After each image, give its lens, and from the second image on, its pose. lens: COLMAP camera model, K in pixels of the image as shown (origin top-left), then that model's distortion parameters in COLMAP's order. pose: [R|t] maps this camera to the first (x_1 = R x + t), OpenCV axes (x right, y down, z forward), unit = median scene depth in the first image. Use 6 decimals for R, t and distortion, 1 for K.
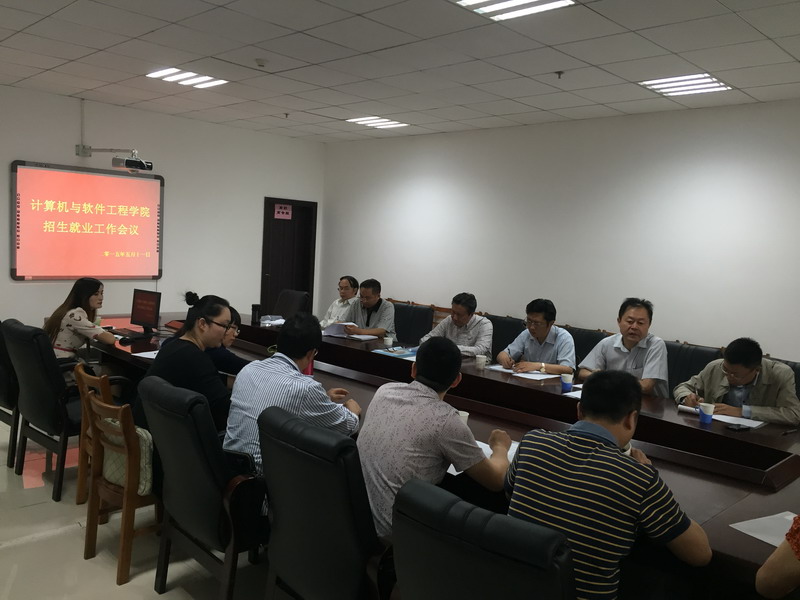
lens RADIAL K [[683.8, 0, 400.0], [0, 683.8, 300.0], [0, 0, 1]] dist [0.109211, -0.135368]
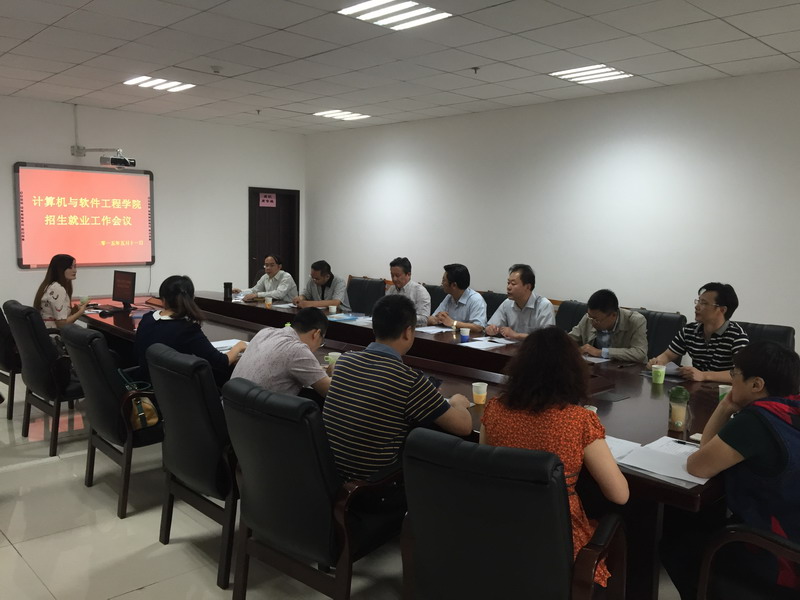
lens RADIAL K [[683.8, 0, 400.0], [0, 683.8, 300.0], [0, 0, 1]] dist [0.109211, -0.135368]
pose [[0.998813, -0.029492, -0.038774, 0.102544], [0.030310, 0.999326, 0.020692, 0.017670], [0.038138, -0.021843, 0.999034, -0.106346]]
